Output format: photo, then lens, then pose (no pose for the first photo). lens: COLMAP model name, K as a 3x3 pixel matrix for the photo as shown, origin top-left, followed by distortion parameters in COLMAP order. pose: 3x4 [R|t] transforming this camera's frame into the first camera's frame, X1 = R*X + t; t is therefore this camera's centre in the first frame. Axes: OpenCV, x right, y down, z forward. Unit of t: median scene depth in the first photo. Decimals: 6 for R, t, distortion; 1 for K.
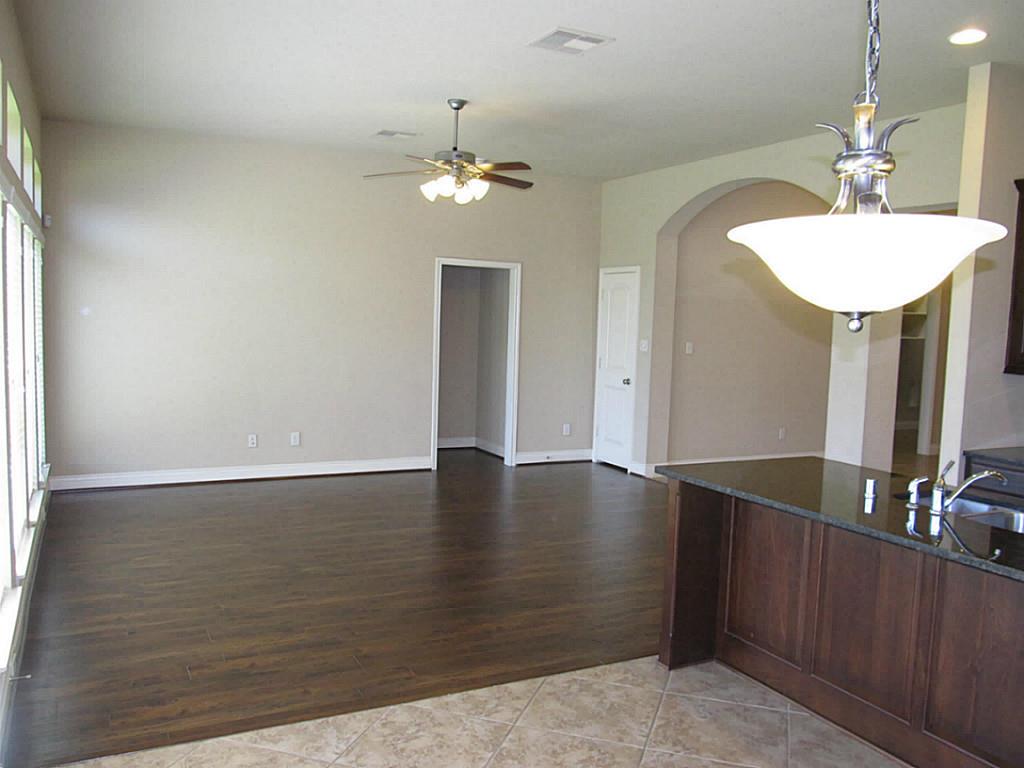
lens RADIAL K [[851.3, 0, 509.6], [0, 851.3, 386.1], [0, 0, 1]] dist [-0.043982, 0.009113]
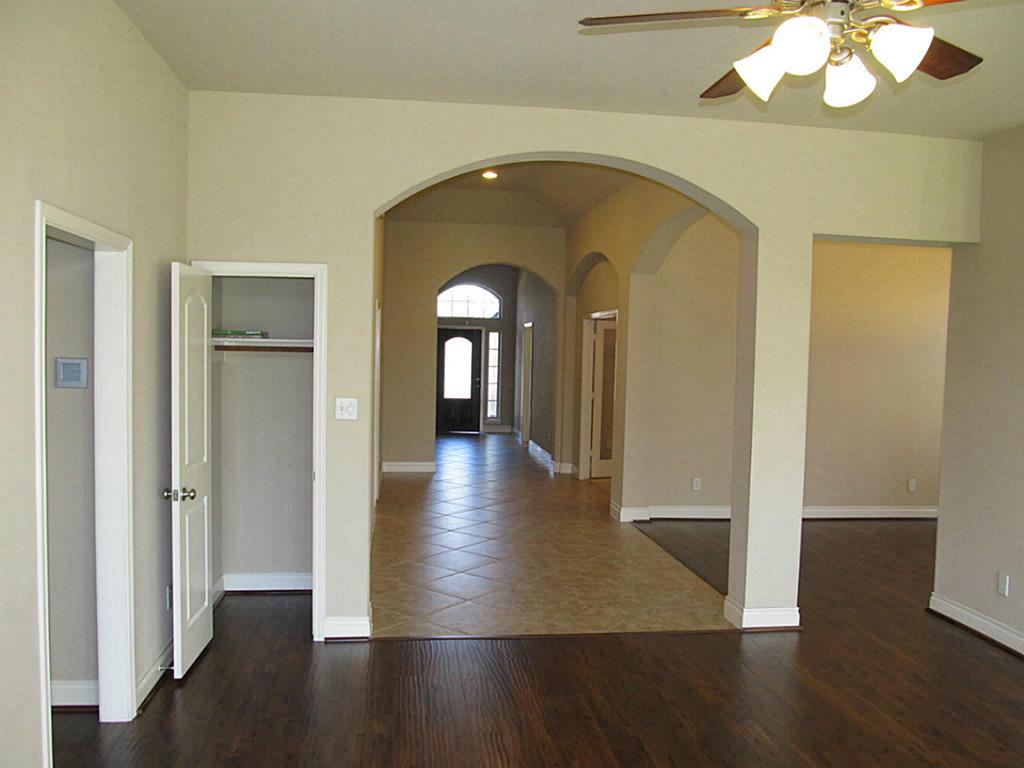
lens RADIAL K [[851.3, 0, 509.6], [0, 851.3, 386.1], [0, 0, 1]] dist [-0.043982, 0.009113]
pose [[0.331560, -0.063153, 0.941318, -0.402843], [0.063468, 0.996990, 0.044533, -0.097886], [-0.941297, 0.044978, 0.334570, 0.868524]]
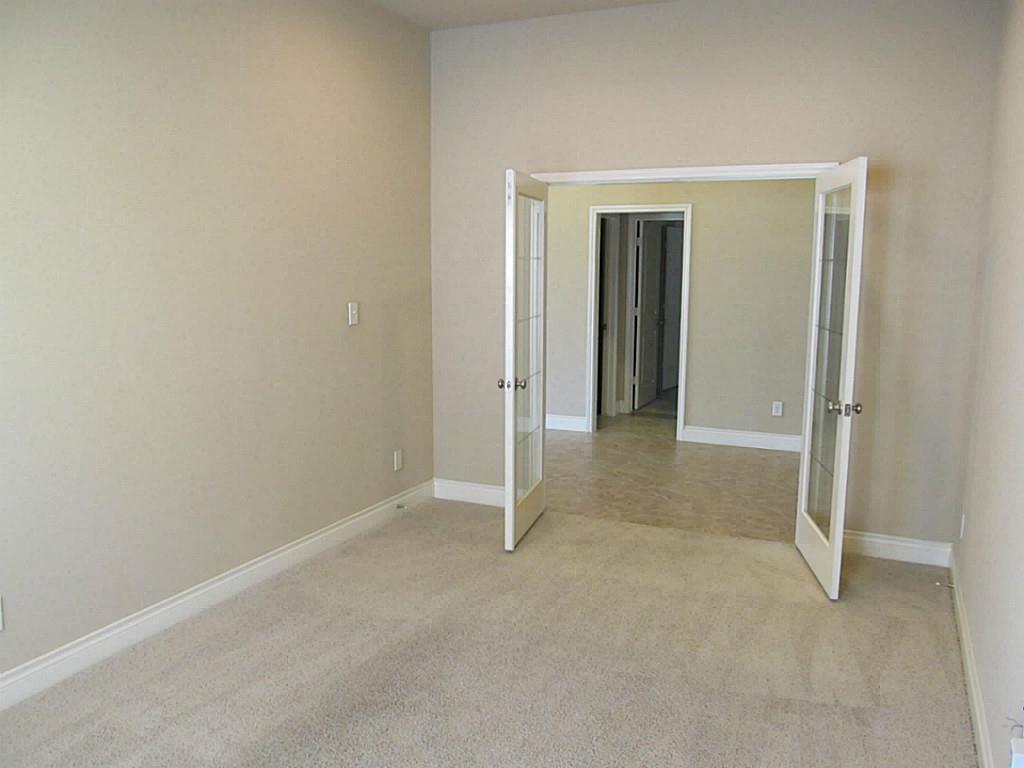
lens RADIAL K [[851.3, 0, 509.6], [0, 851.3, 386.1], [0, 0, 1]] dist [-0.043982, 0.009113]
pose [[0.619330, 0.090701, -0.779874, 1.497555], [-0.053736, 0.995872, 0.073148, -0.012706], [0.783290, -0.003395, 0.621648, 0.651723]]
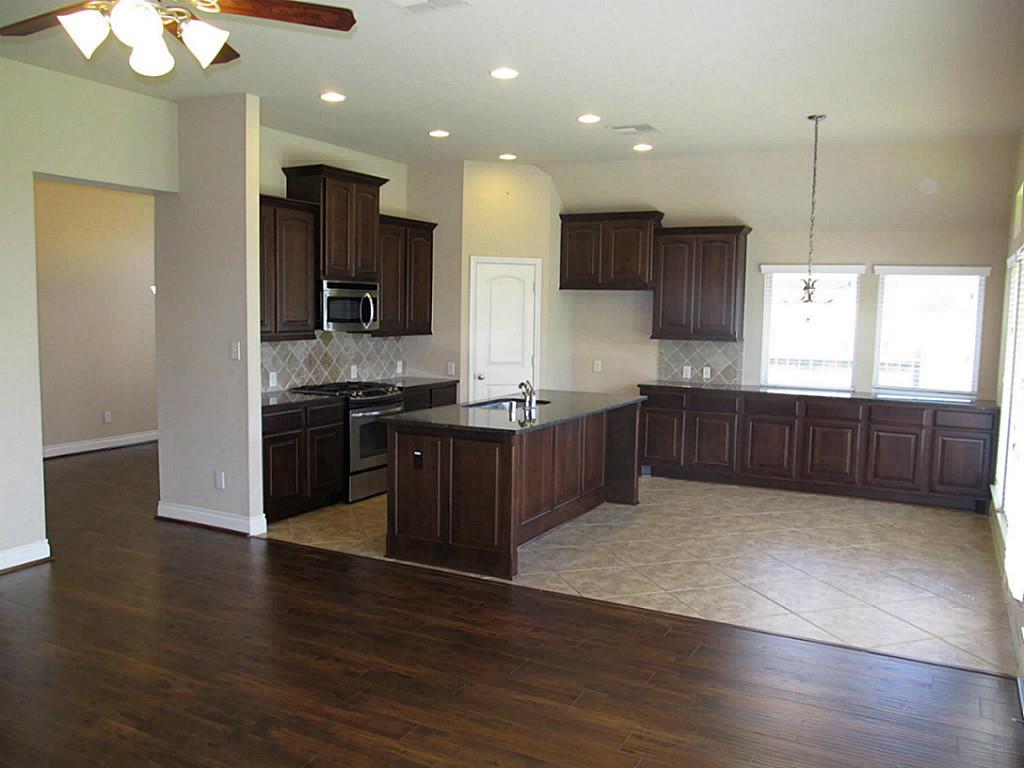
lens RADIAL K [[851.3, 0, 509.6], [0, 851.3, 386.1], [0, 0, 1]] dist [-0.043982, 0.009113]
pose [[-0.575264, -0.113016, 0.810123, -0.471237], [0.041583, 0.985088, 0.166952, -0.100342], [-0.816910, 0.129729, -0.561986, 0.952709]]
